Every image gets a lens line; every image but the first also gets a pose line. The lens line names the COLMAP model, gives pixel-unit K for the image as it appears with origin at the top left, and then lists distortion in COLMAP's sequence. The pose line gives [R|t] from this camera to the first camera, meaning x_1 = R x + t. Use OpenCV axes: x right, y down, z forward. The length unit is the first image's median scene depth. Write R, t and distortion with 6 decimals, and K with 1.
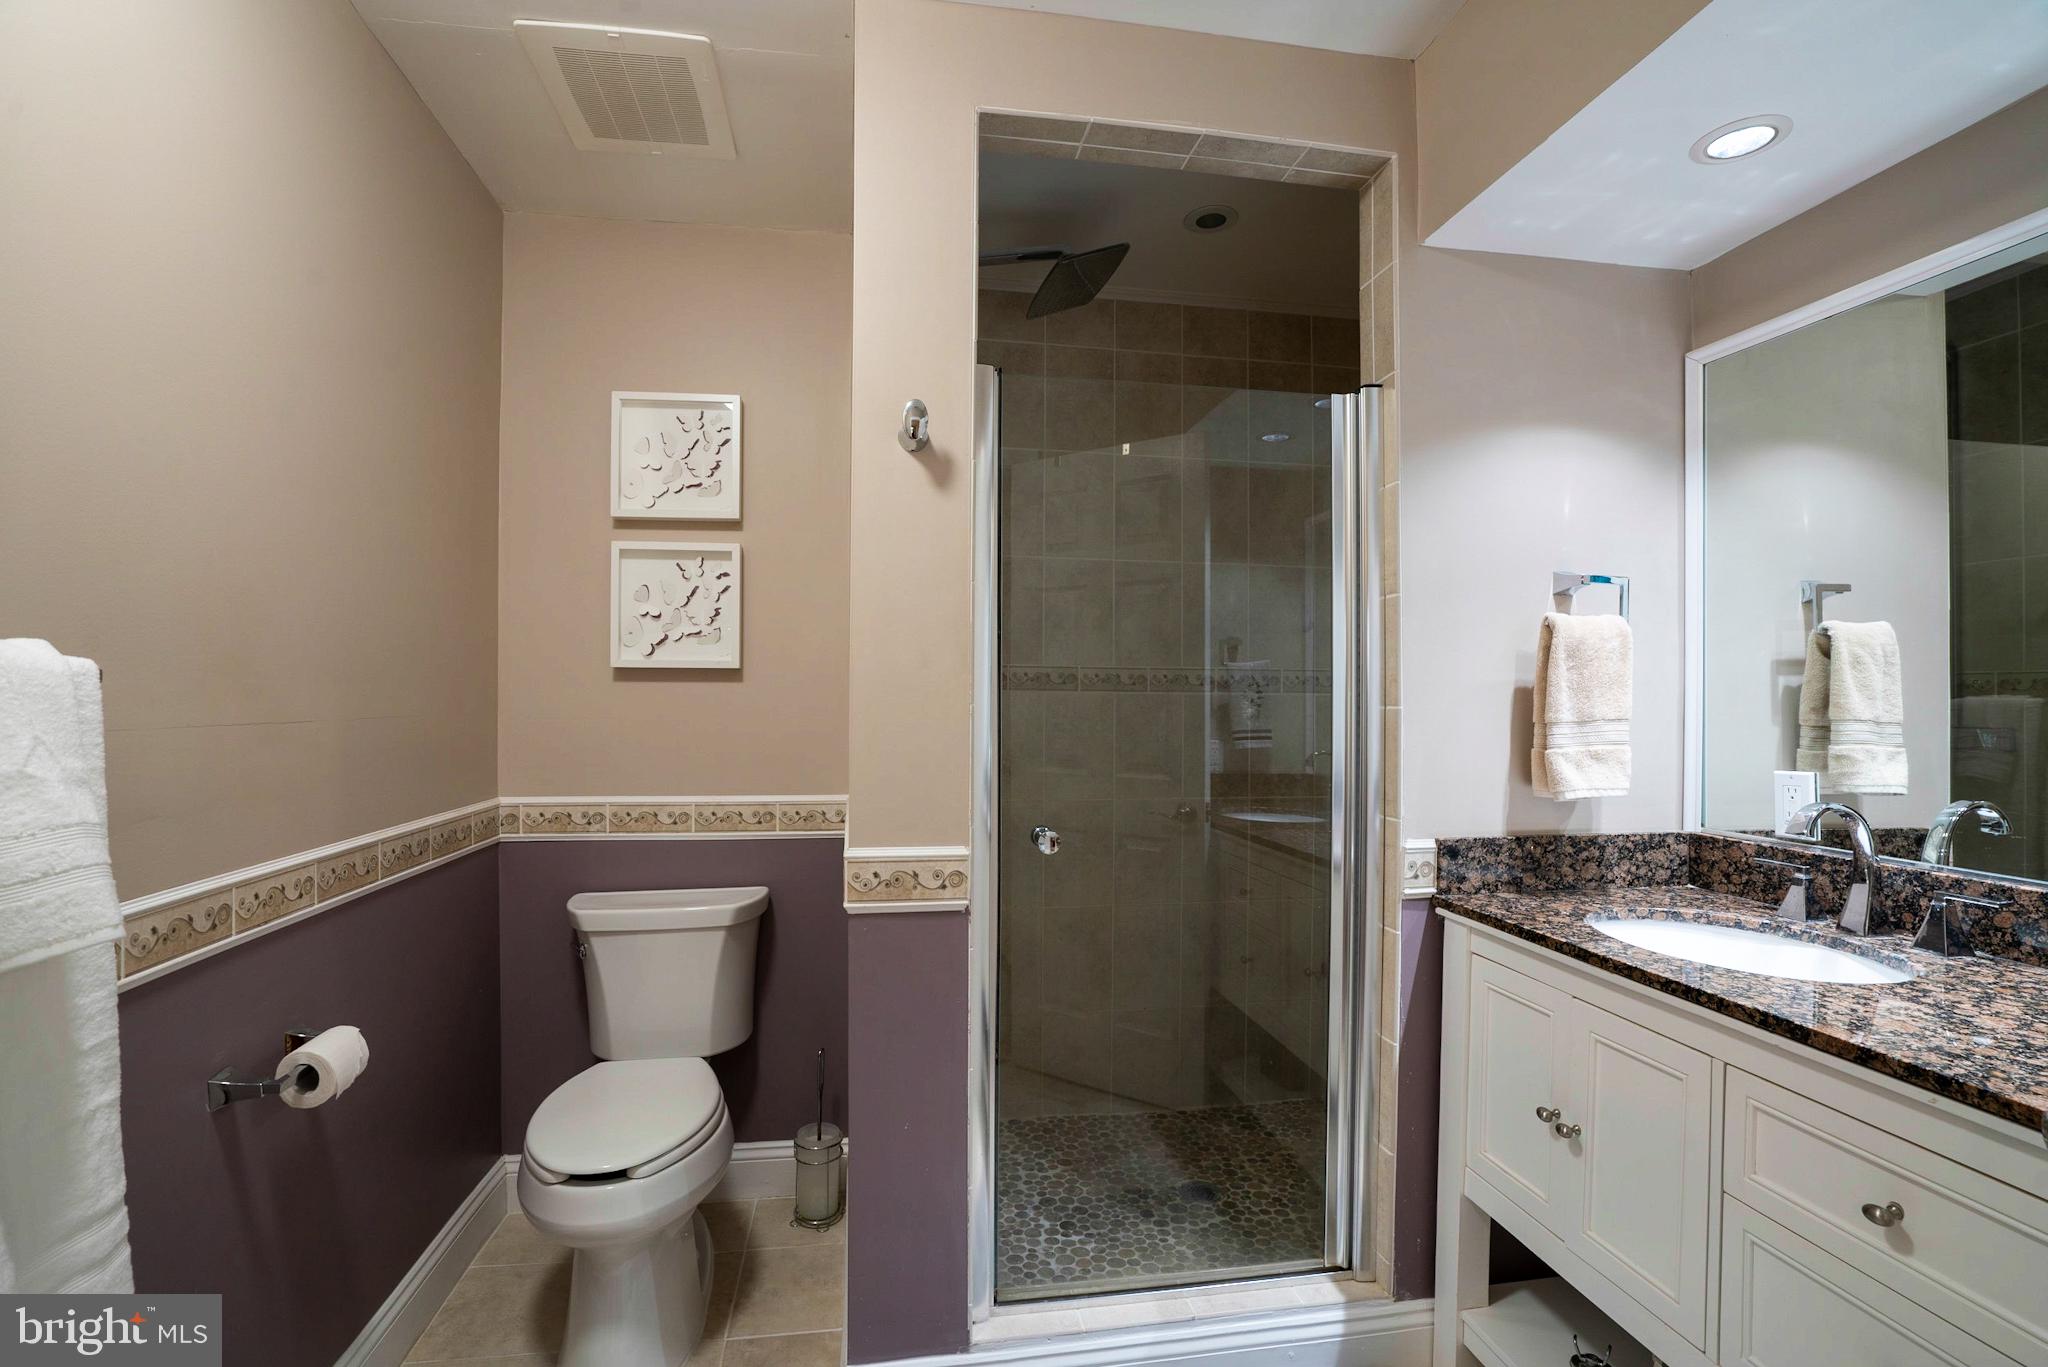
lens RADIAL K [[967.3, 0, 1023.7], [0, 967.3, 692.2], [0, 0, 1]] dist [-0.017333, 0.000468]
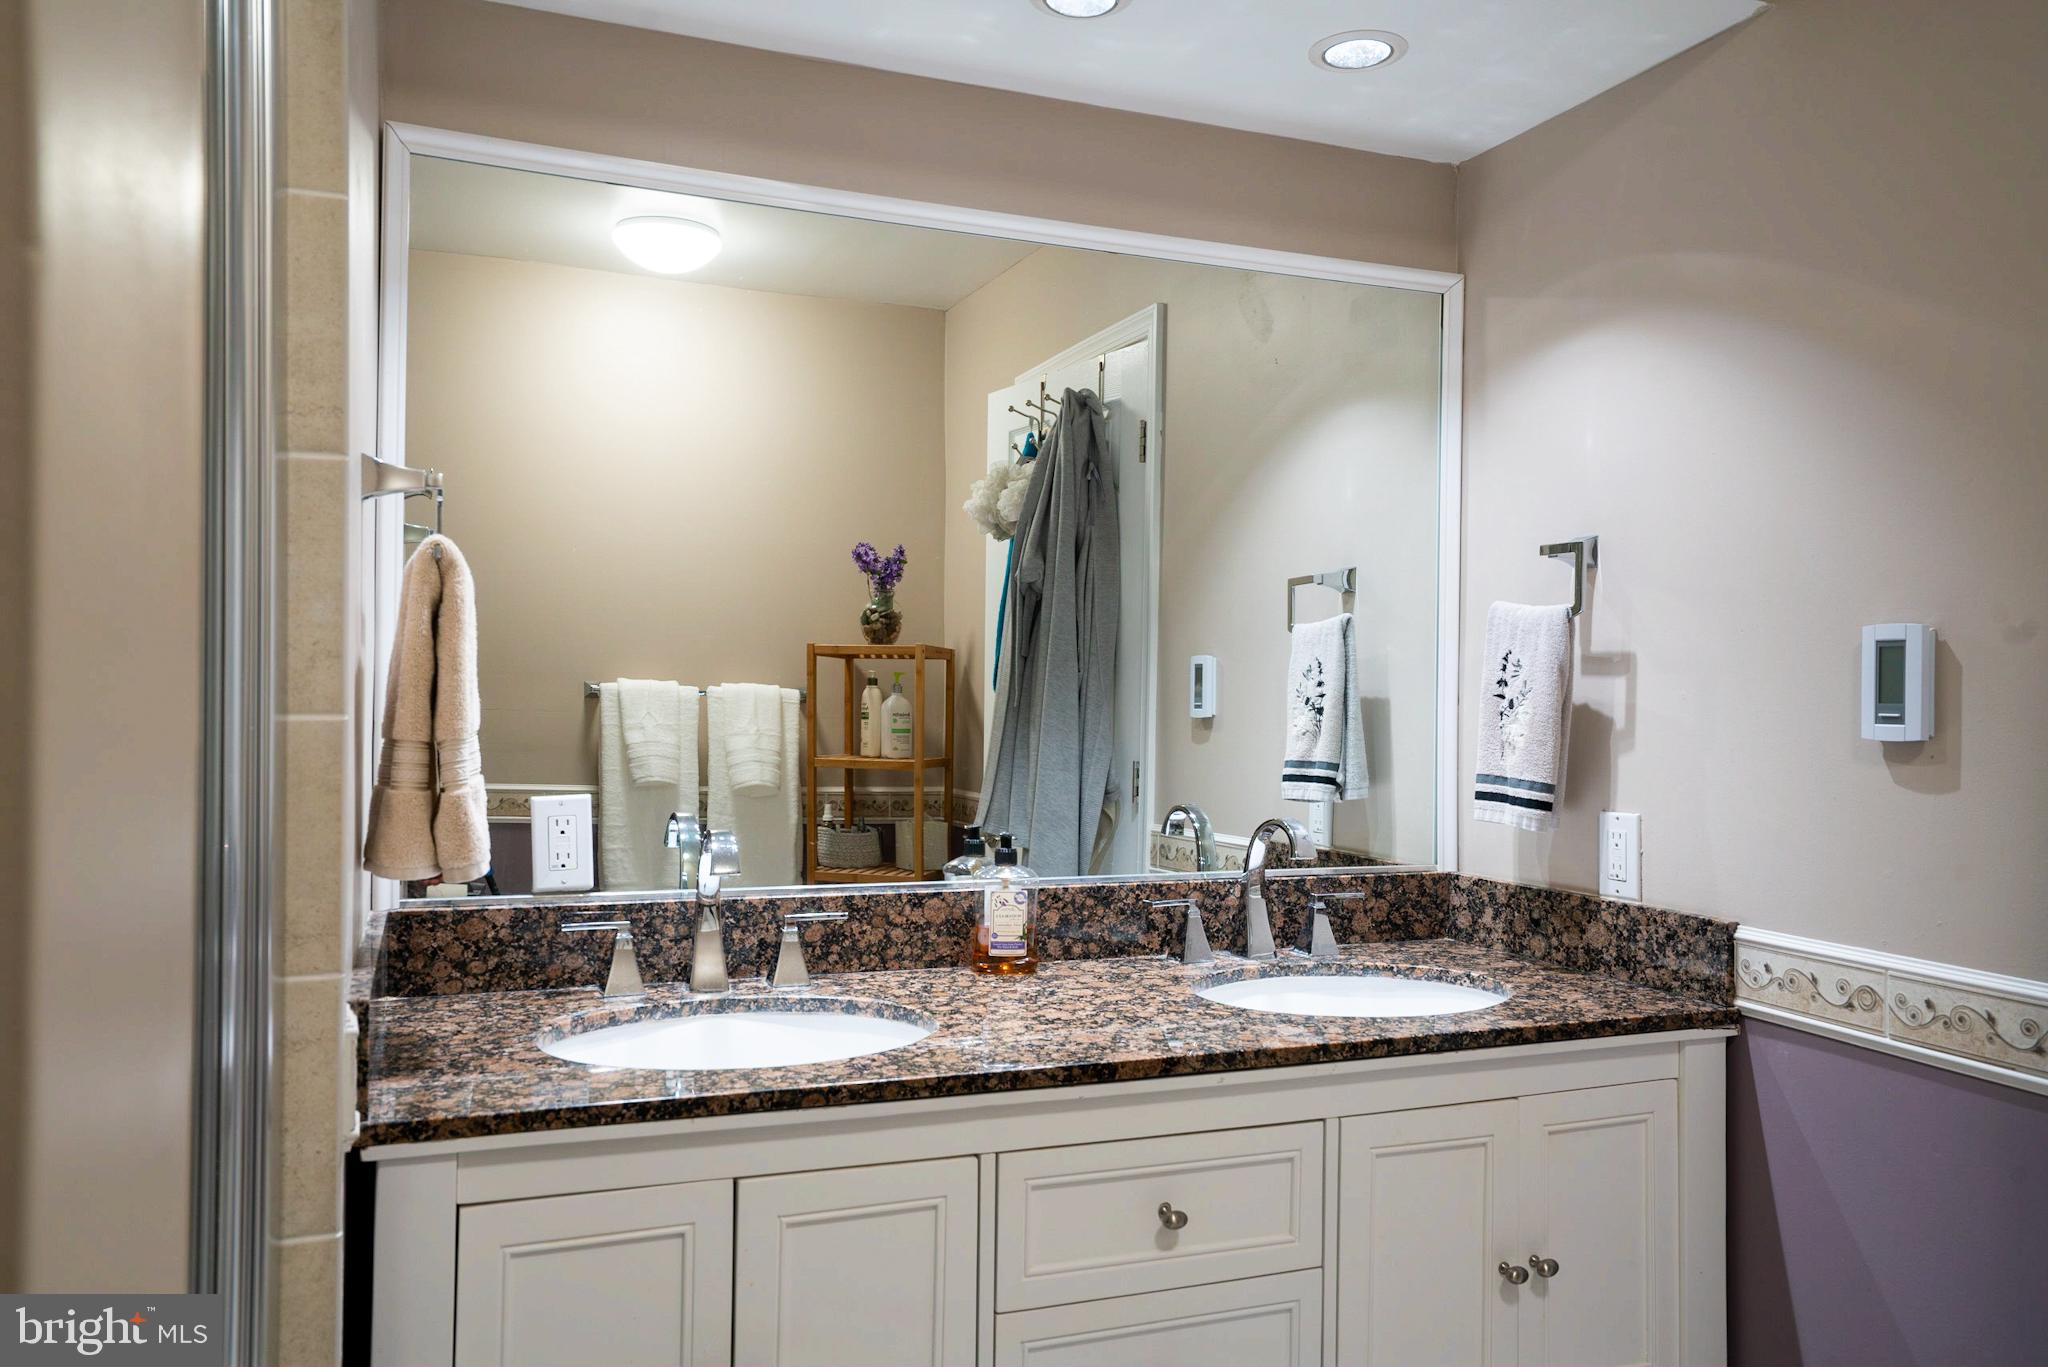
lens RADIAL K [[1507.8, 0, 1023.6], [0, 1507.8, 689.3], [0, 0, 1]] dist [-0.011879, -0.001741]
pose [[-0.206133, -0.003509, 0.978518, -0.398669], [-0.014069, 0.999901, 0.000621, -0.001730], [-0.978423, -0.013639, -0.206161, 0.986831]]
